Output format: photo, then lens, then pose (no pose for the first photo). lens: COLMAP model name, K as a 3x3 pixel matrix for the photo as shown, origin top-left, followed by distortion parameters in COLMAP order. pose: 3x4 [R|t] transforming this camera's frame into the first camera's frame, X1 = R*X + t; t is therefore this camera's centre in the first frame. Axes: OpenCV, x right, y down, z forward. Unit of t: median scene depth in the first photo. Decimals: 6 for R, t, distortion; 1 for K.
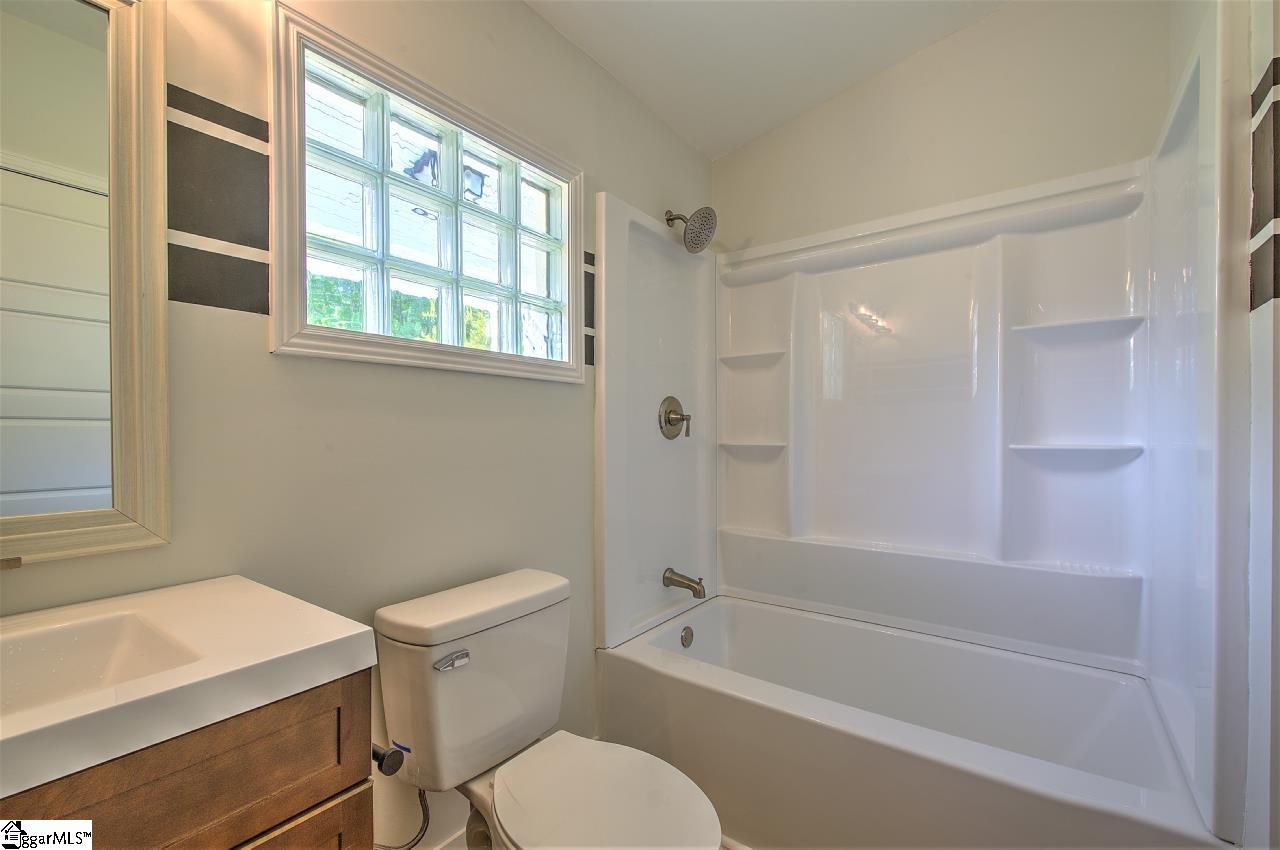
lens RADIAL K [[551.7, 0, 647.3], [0, 551.7, 436.8], [0, 0, 1]] dist [-0.000278, -0.000804]
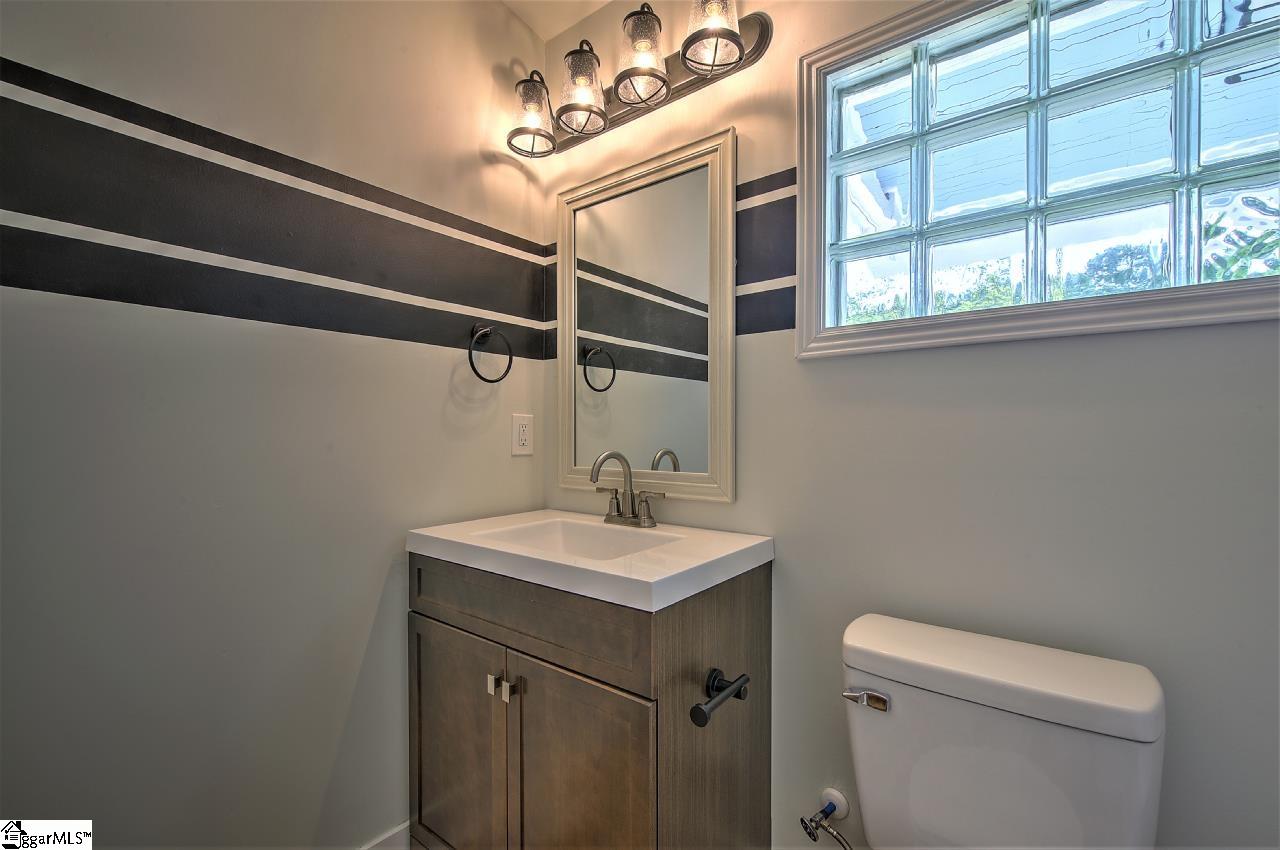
lens RADIAL K [[551.7, 0, 647.3], [0, 551.7, 436.8], [0, 0, 1]] dist [-0.000278, -0.000804]
pose [[-0.043592, 0.015713, -0.998926, 0.518802], [-0.008048, 0.999838, 0.016078, -0.002446], [0.999017, 0.008740, -0.043458, 0.723620]]
